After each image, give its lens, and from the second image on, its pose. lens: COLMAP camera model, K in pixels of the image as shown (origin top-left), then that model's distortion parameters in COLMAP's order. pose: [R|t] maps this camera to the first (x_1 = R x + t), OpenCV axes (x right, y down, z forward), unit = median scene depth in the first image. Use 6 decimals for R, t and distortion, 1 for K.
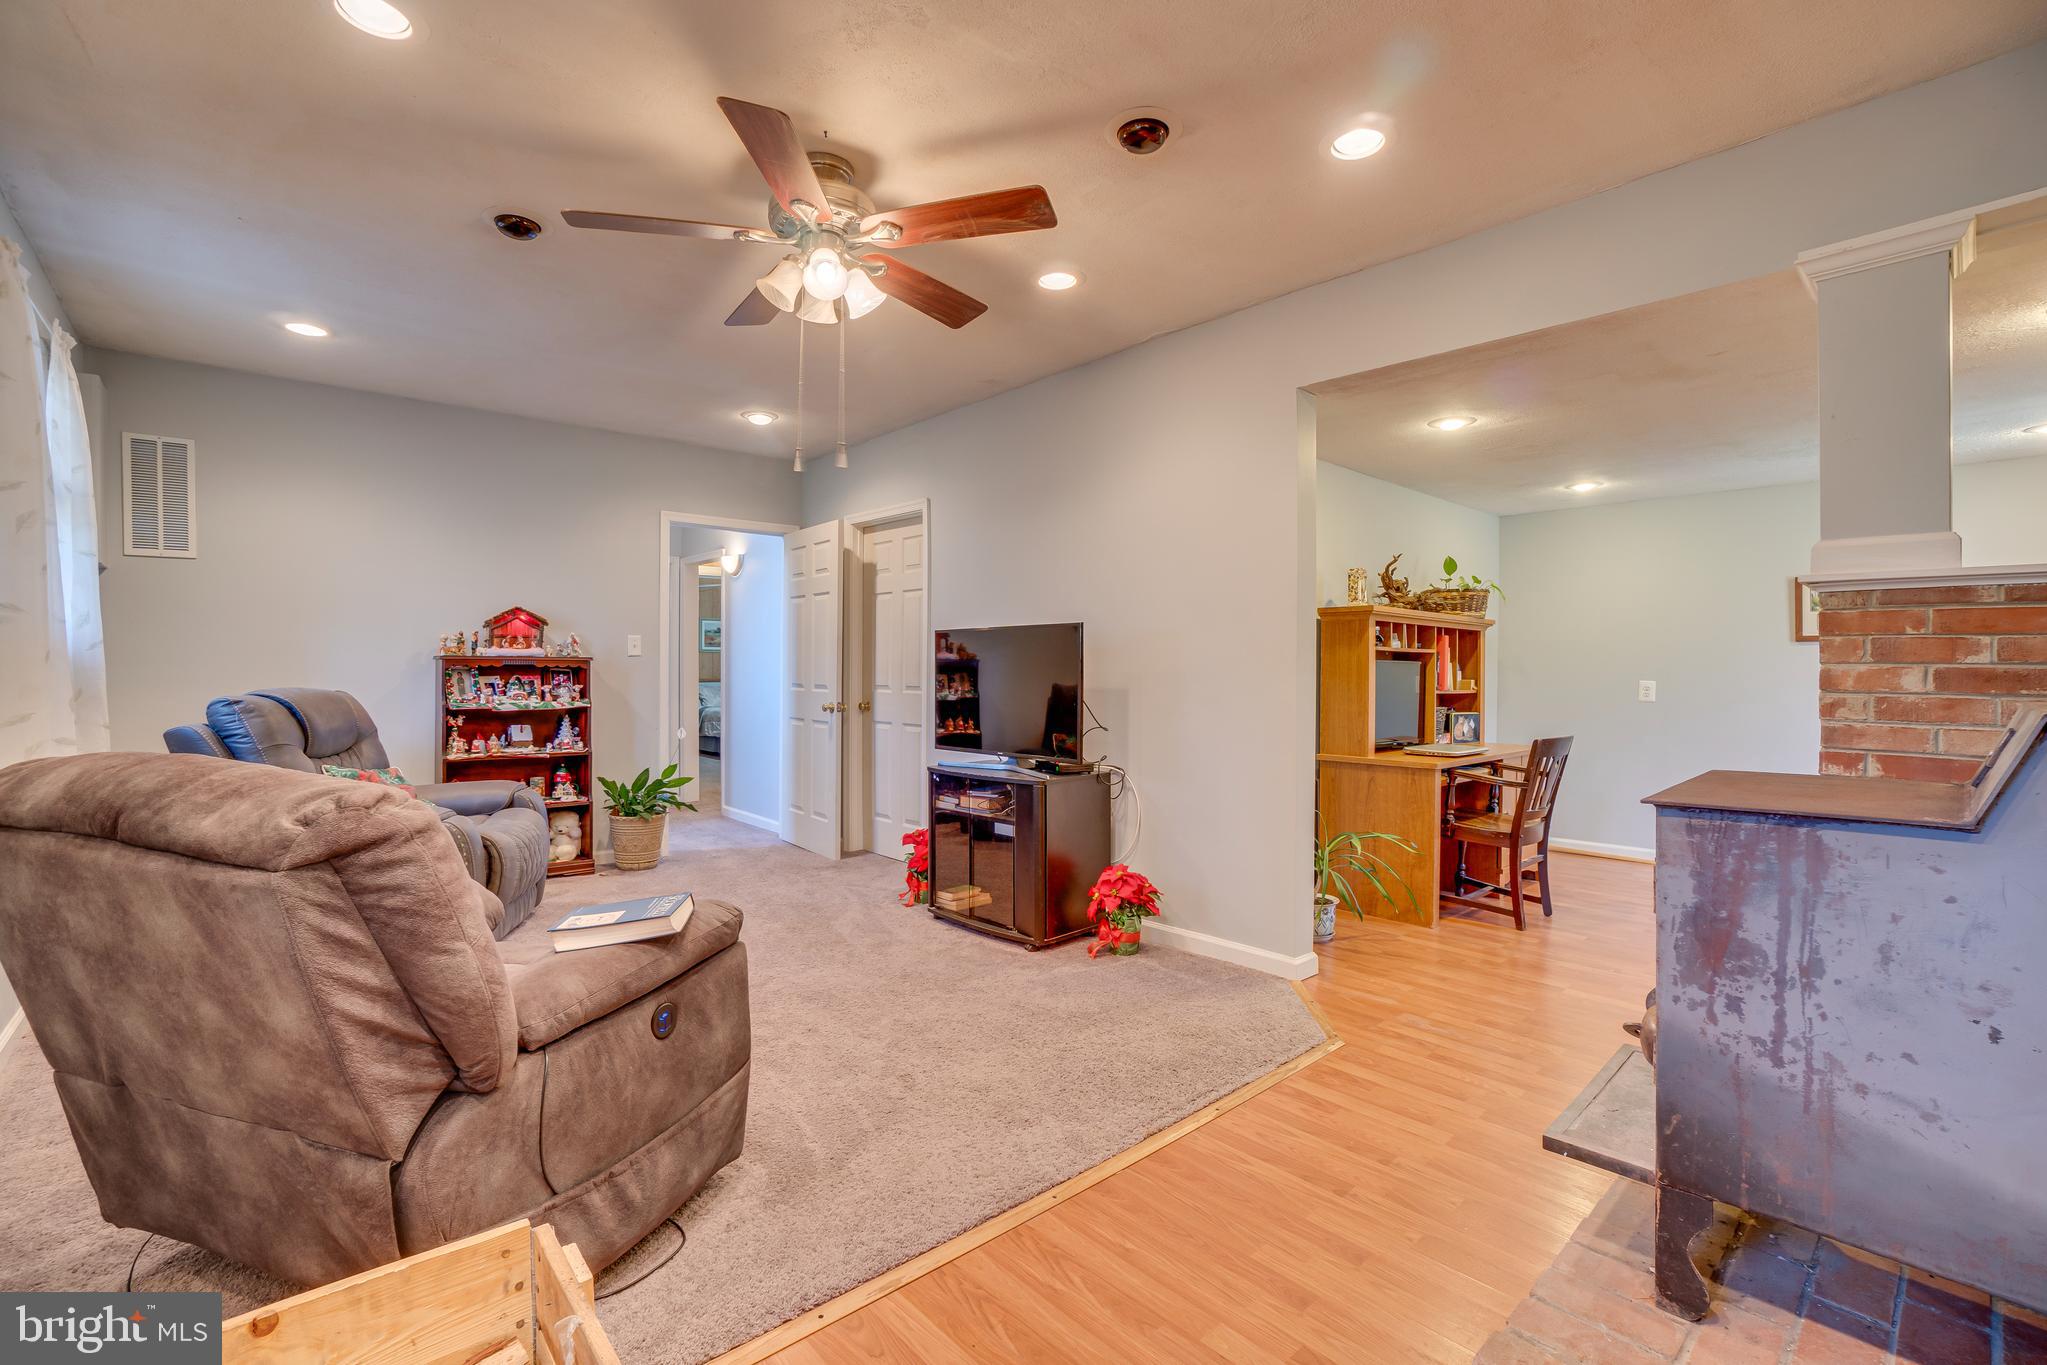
lens RADIAL K [[916.3, 0, 963.6], [0, 916.3, 650.5], [0, 0, 1]] dist [-0.044625, 0.009367]
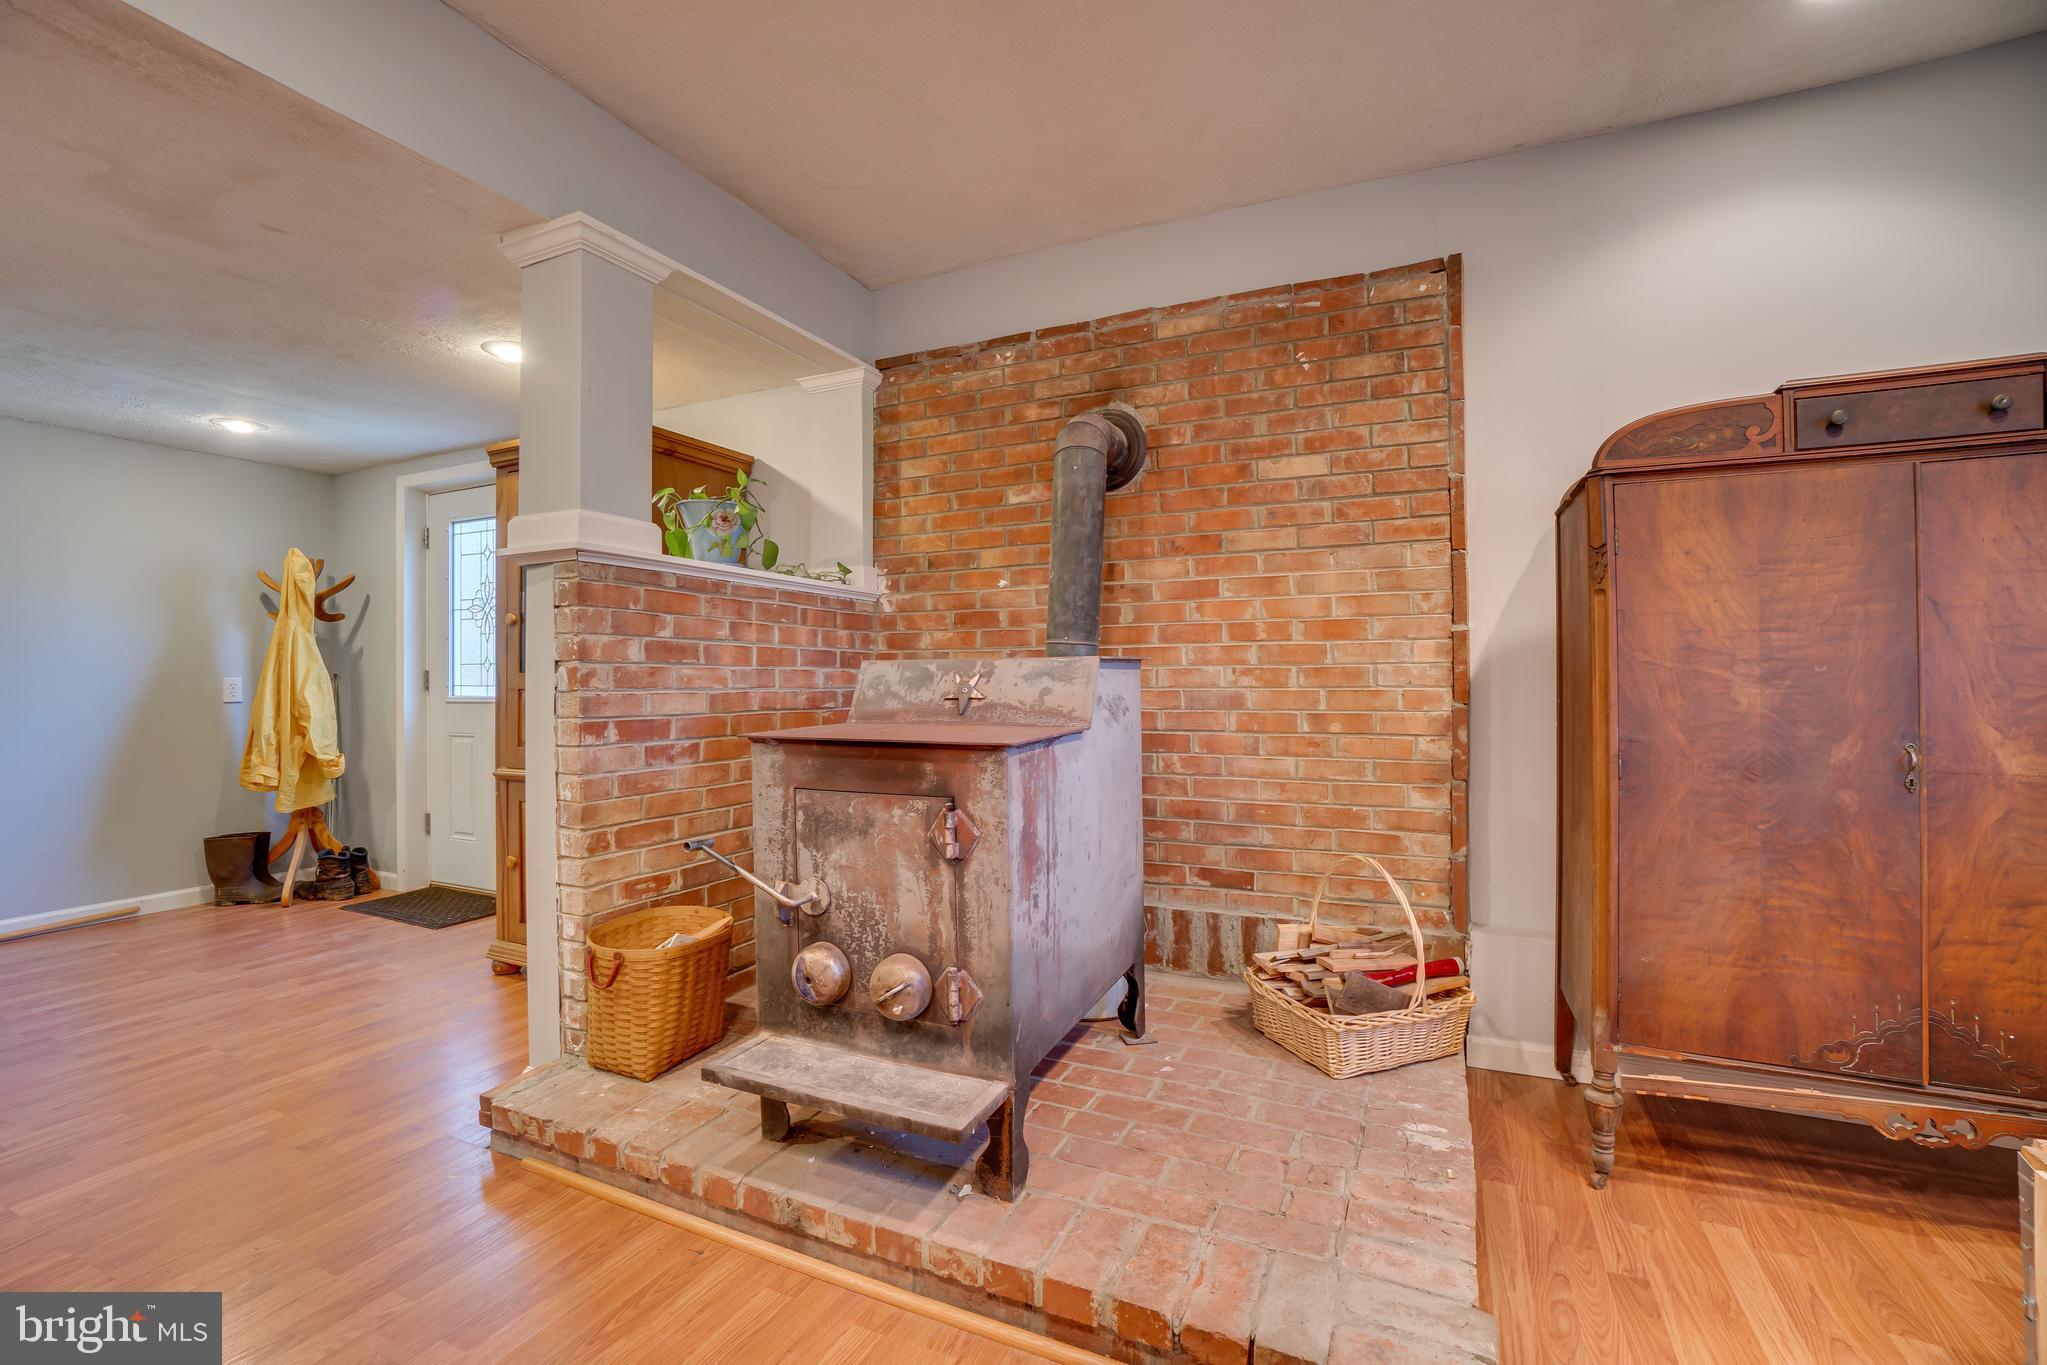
lens RADIAL K [[916.3, 0, 1010.8], [0, 916.3, 673.8], [0, 0, 1]] dist [-0.044625, 0.009367]
pose [[-0.430865, -0.003632, 0.902409, -0.169578], [-0.017904, 0.999829, -0.004524, 0.058047], [-0.902239, -0.018106, -0.430856, 1.044366]]
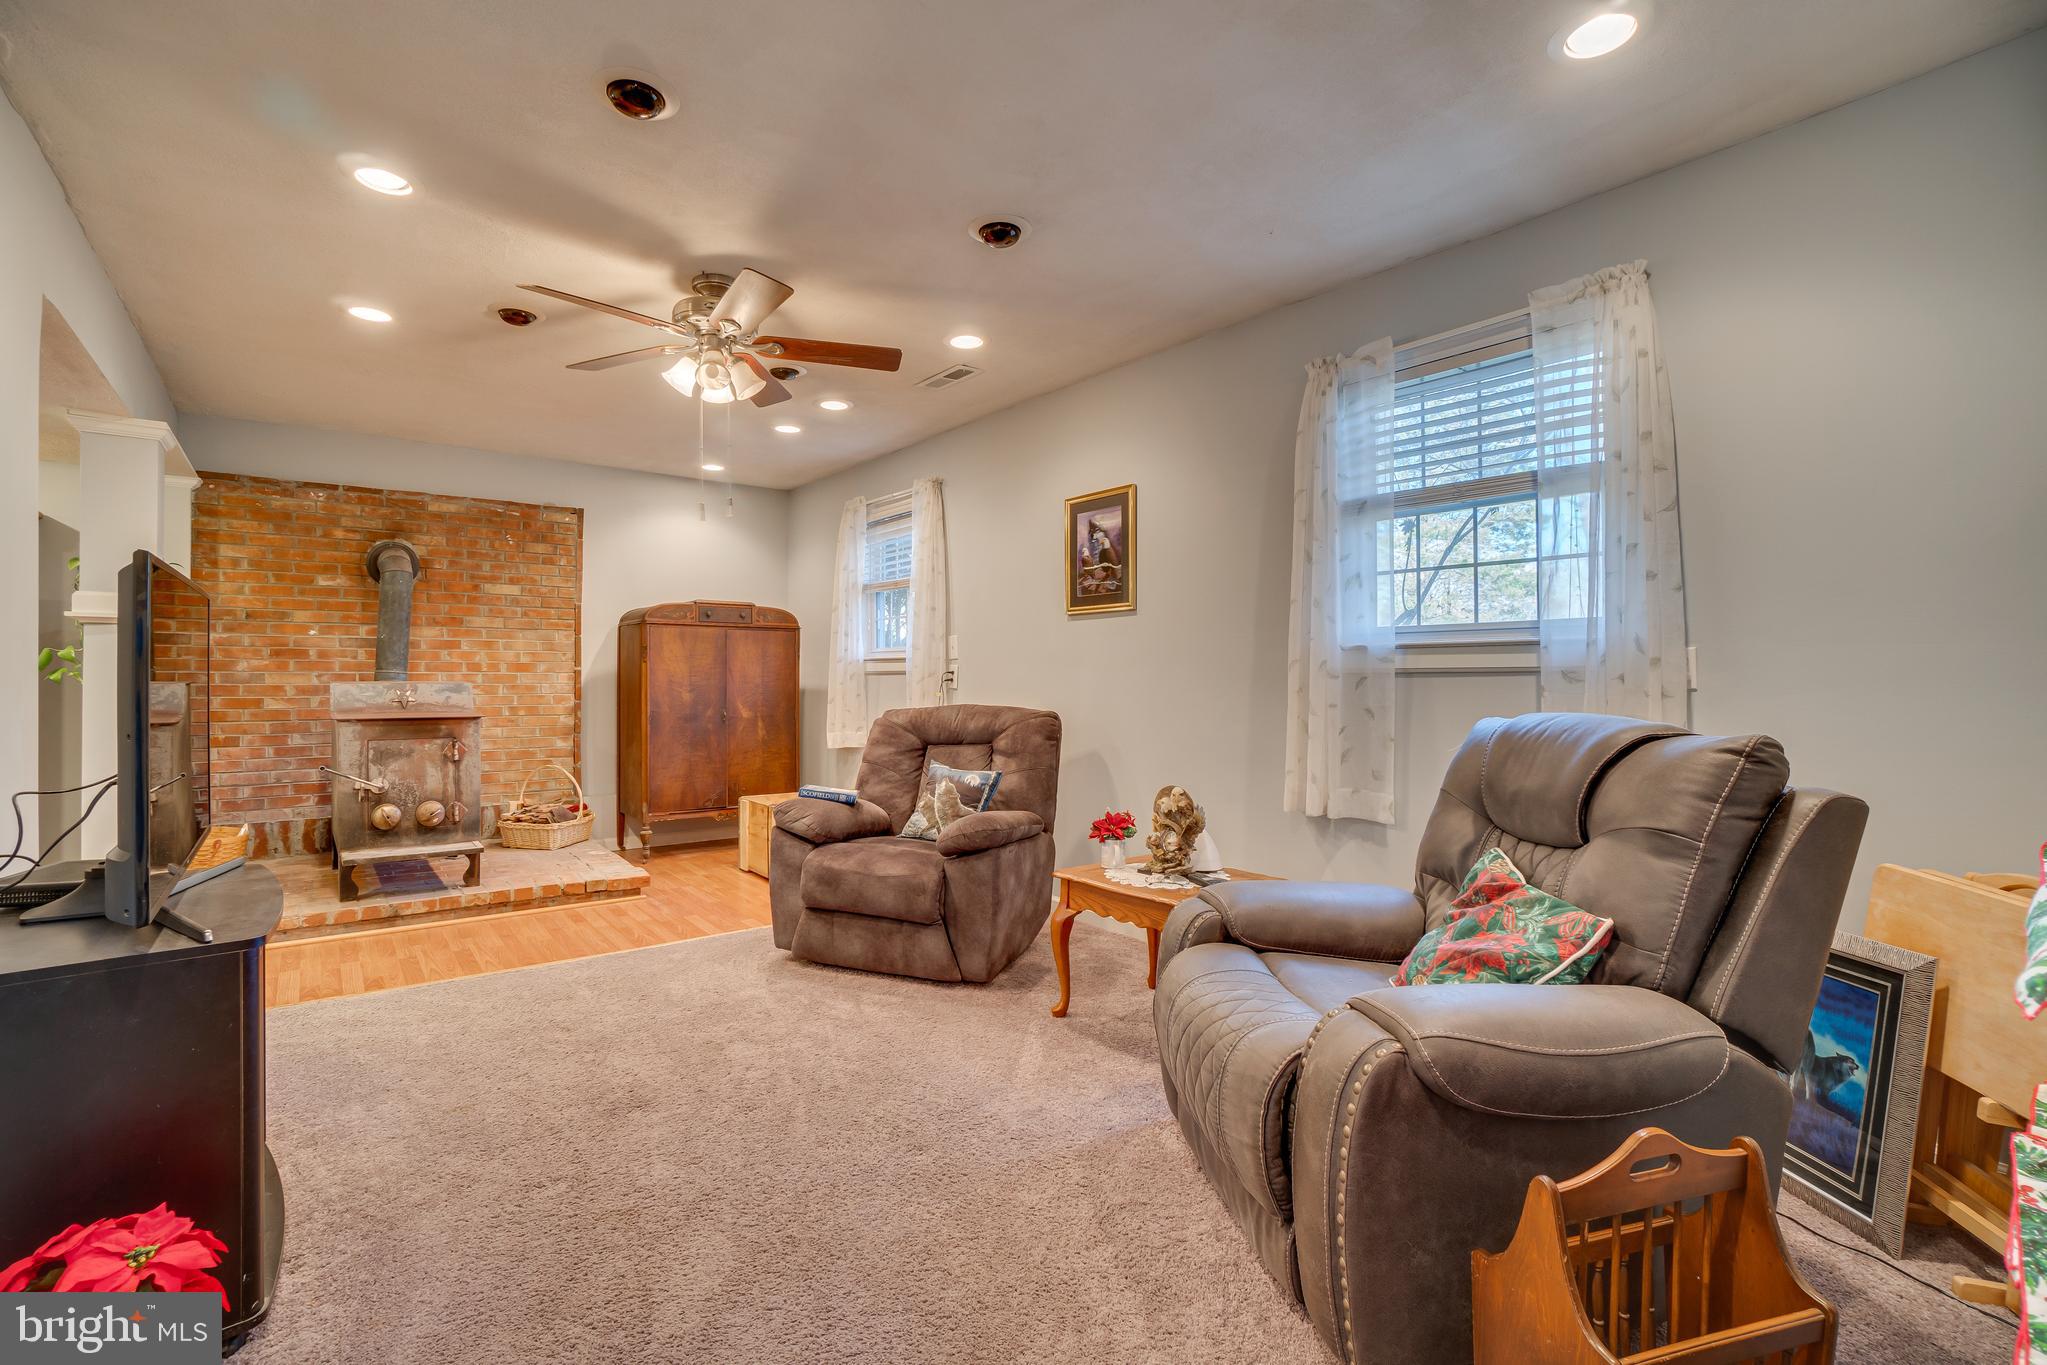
lens RADIAL K [[916.3, 0, 1004.4], [0, 916.3, 672.0], [0, 0, 1]] dist [-0.044625, 0.009367]
pose [[-0.999419, -0.012301, 0.031795, -0.554057], [-0.013151, 0.999558, -0.026657, 0.052611], [-0.031453, -0.027059, -0.999139, 2.174843]]
